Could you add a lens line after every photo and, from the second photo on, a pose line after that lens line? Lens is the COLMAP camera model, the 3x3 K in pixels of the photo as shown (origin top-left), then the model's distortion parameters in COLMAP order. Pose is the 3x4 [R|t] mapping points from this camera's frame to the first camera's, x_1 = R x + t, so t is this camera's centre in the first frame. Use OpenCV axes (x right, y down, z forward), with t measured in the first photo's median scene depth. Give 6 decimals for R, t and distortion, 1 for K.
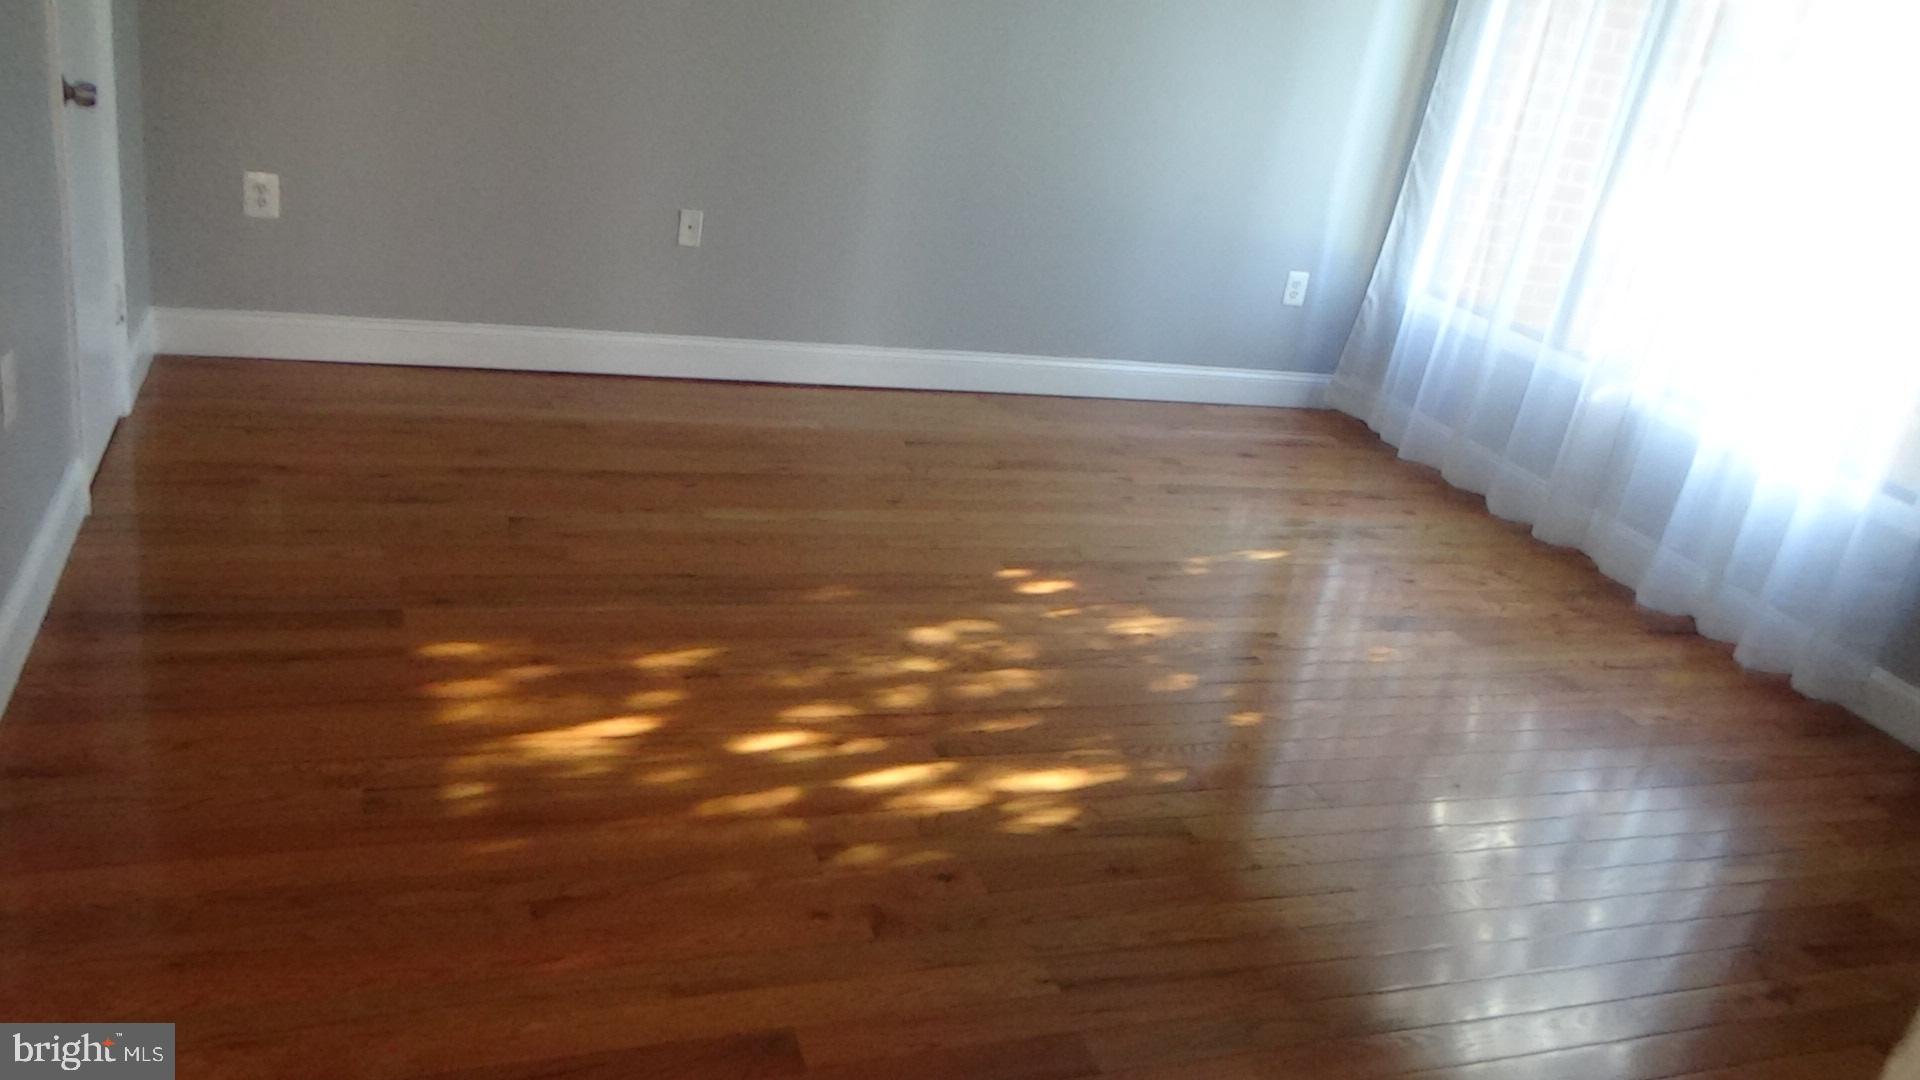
lens RADIAL K [[1458.8, 0, 955.6], [0, 1458.8, 544.2], [0, 0, 1]] dist [0.025540, -0.020793]
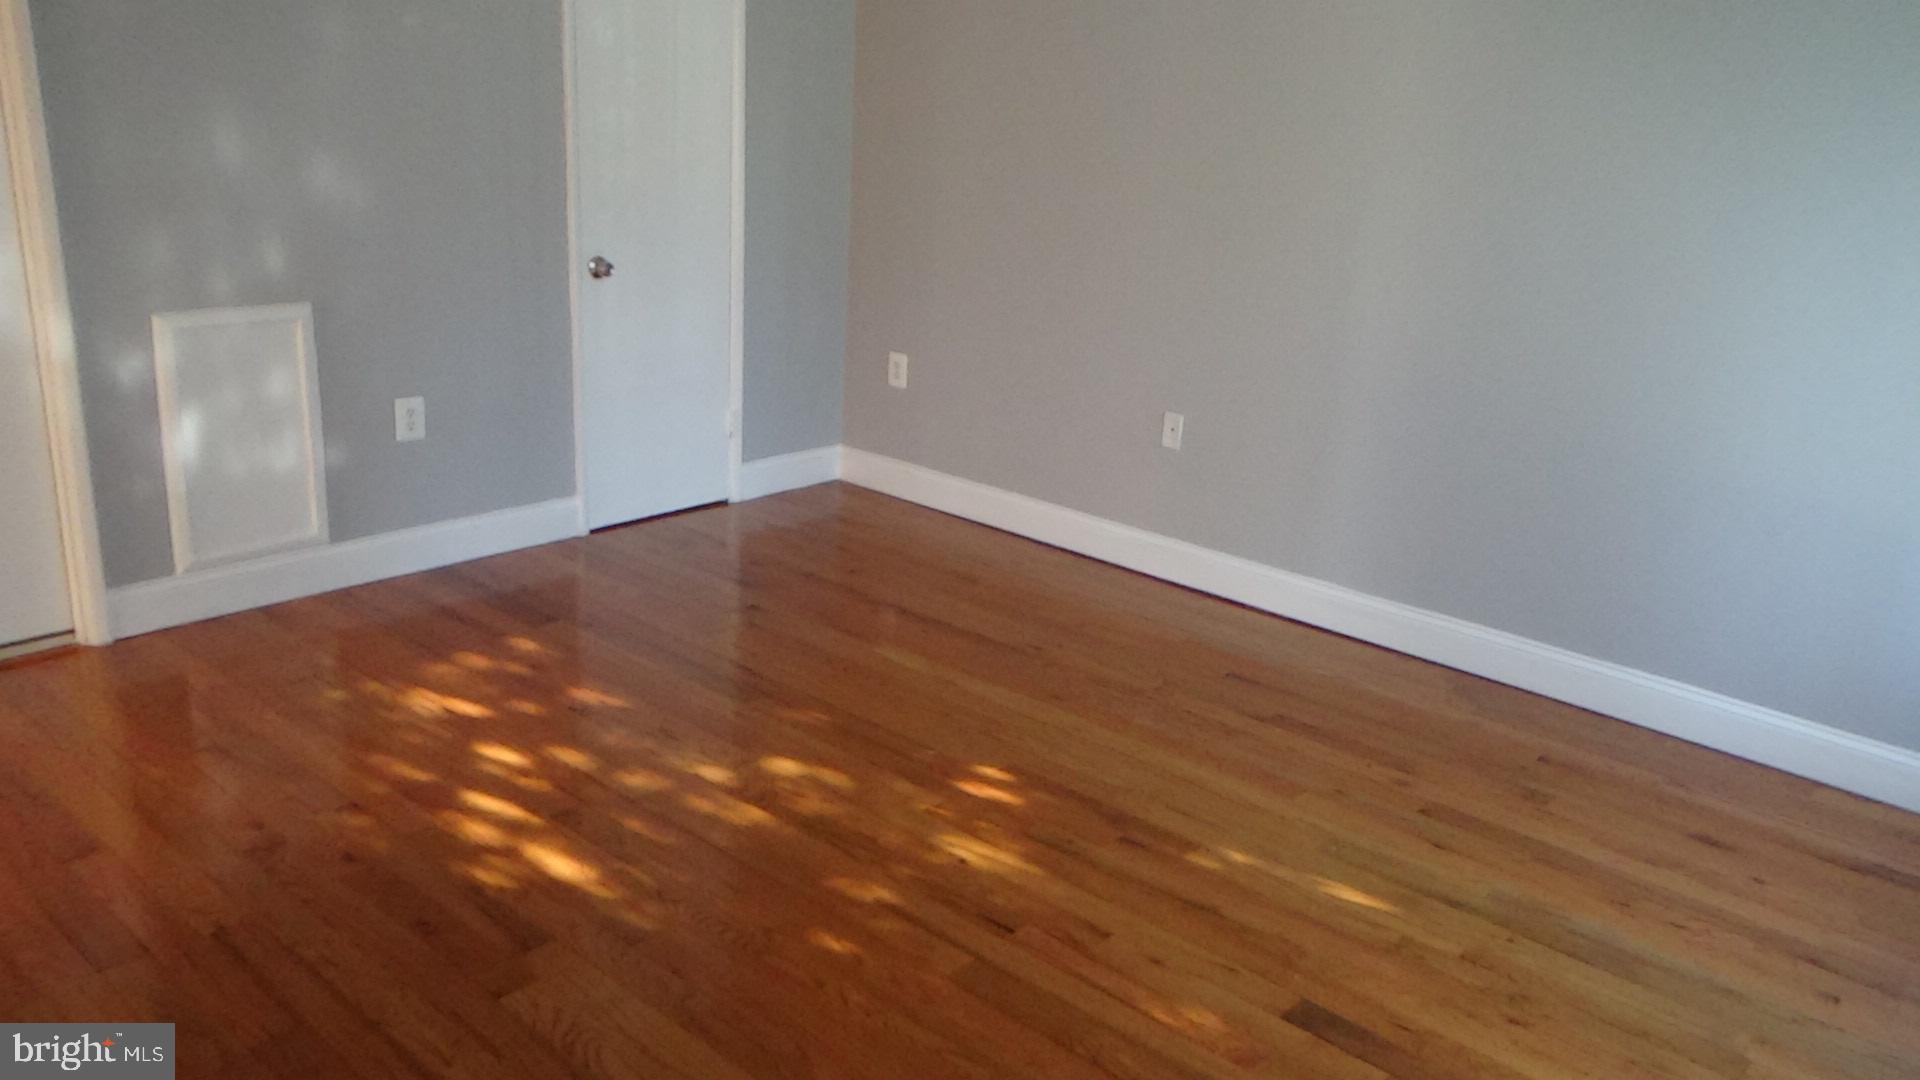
lens RADIAL K [[1458.8, 0, 958.3], [0, 1458.8, 535.8], [0, 0, 1]] dist [0.025540, -0.020793]
pose [[0.509249, 0.138878, -0.849340, 0.865586], [-0.321174, 0.946264, -0.037844, -0.086970], [0.798444, 0.292058, 0.526488, 0.522327]]
